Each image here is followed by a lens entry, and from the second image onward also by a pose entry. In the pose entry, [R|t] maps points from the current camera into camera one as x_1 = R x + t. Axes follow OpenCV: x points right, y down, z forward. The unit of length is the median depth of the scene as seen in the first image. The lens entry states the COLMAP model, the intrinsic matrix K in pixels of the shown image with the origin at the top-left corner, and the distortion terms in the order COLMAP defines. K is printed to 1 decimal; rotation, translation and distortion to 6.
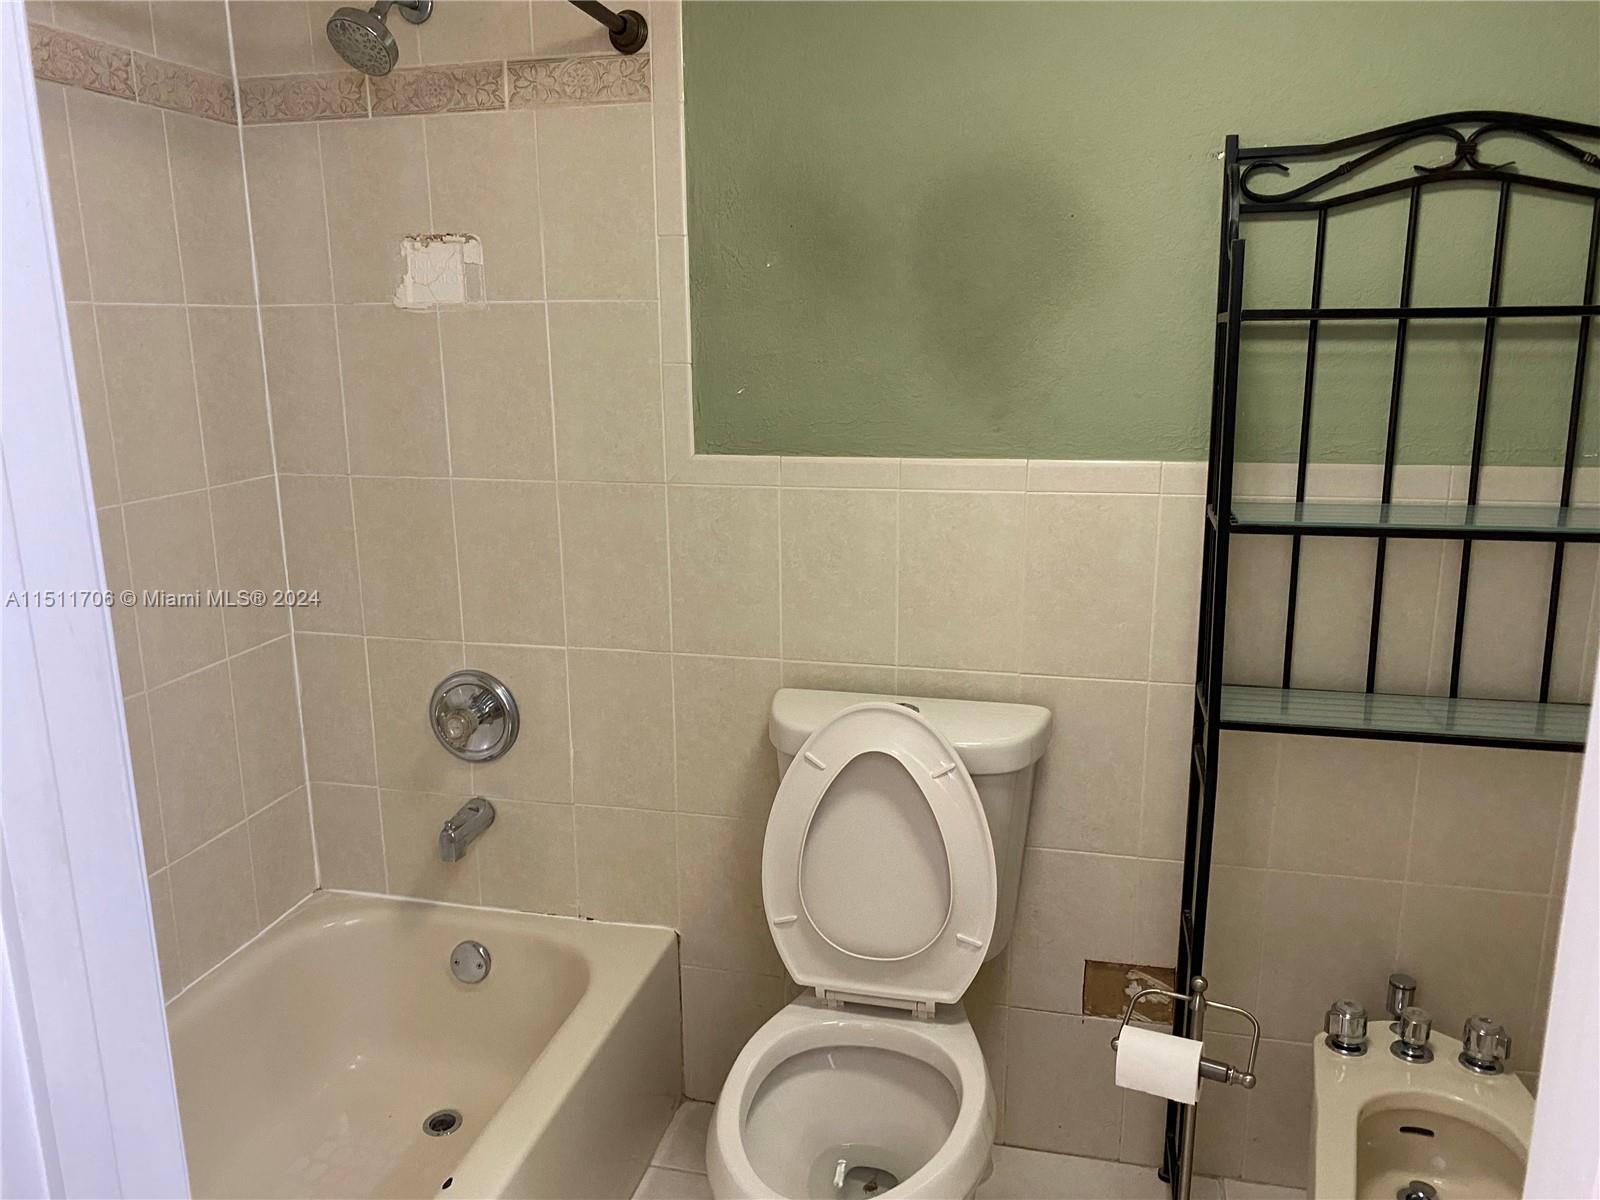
lens RADIAL K [[1214.1, 0, 795.5], [0, 1214.1, 601.2], [0, 0, 1]] dist [0.031095, -0.051514]
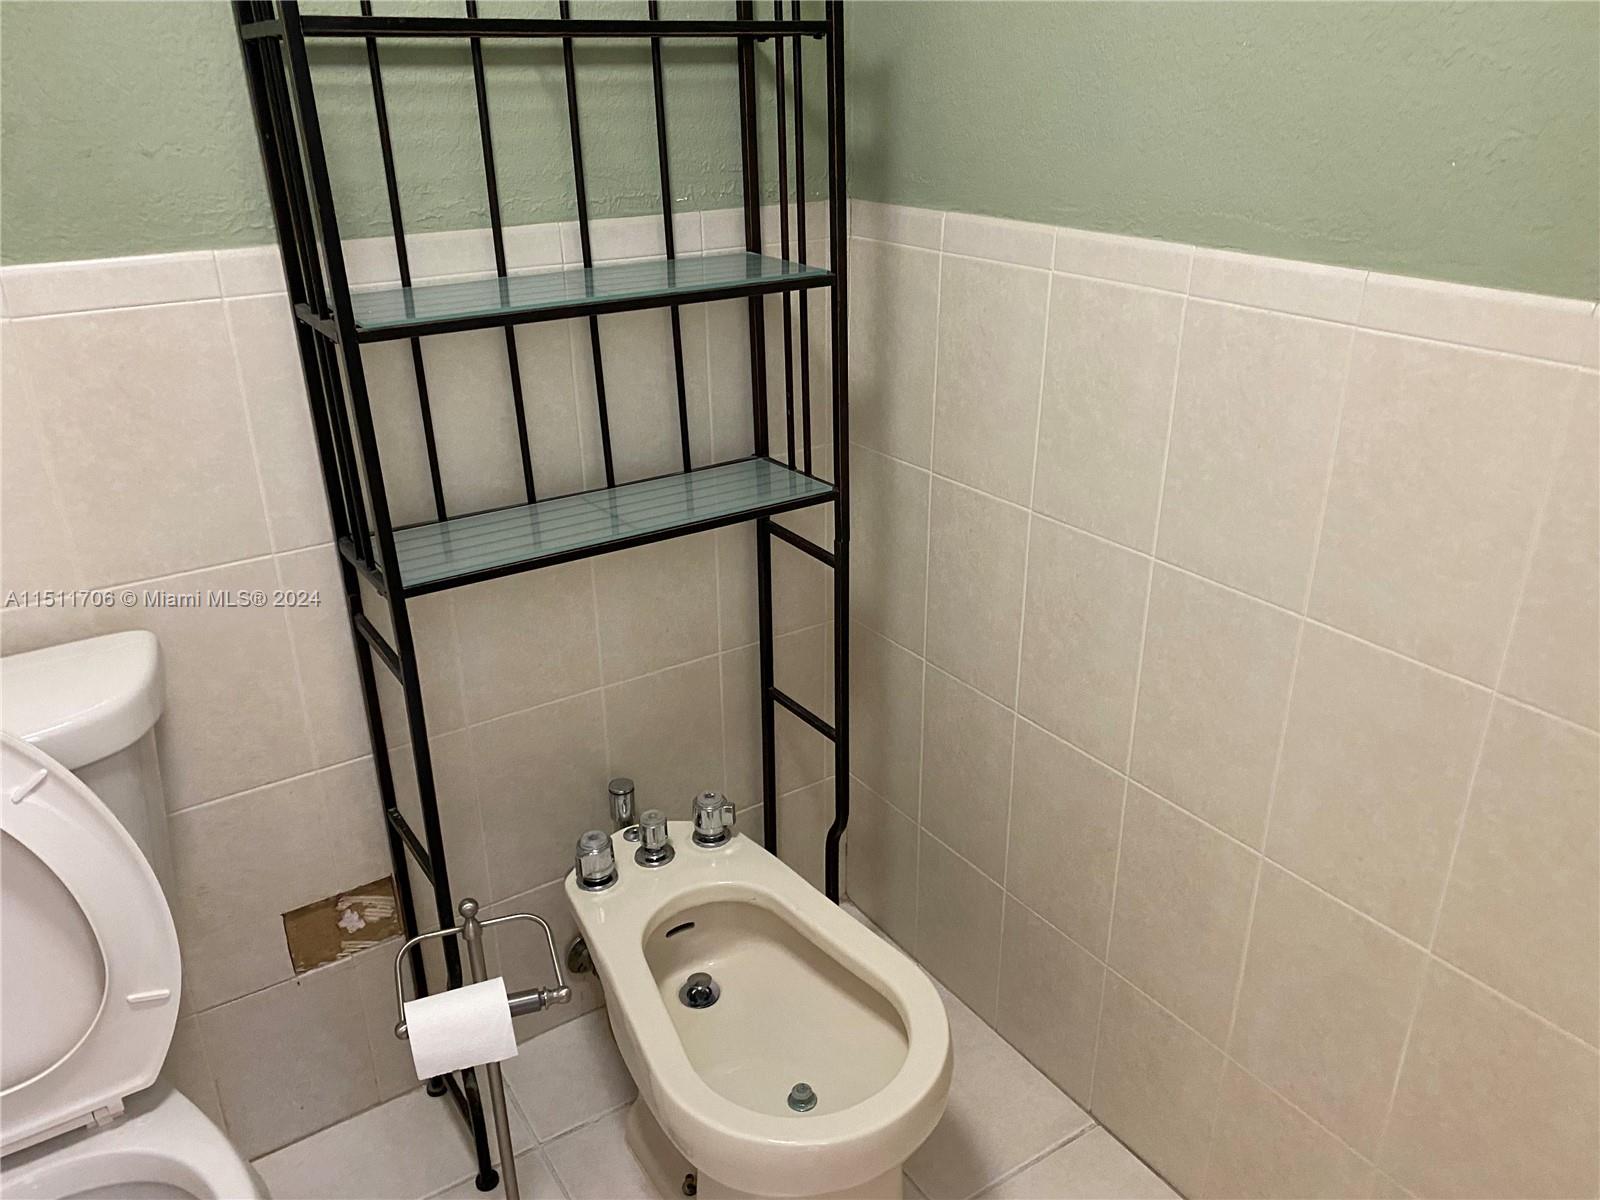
lens RADIAL K [[1214.1, 0, 800.7], [0, 1214.1, 603.5], [0, 0, 1]] dist [0.031095, -0.051514]
pose [[0.667578, -0.298760, 0.681970, -0.014887], [0.156163, 0.951772, 0.264089, -0.055920], [-0.727979, -0.069801, 0.682037, 0.269383]]
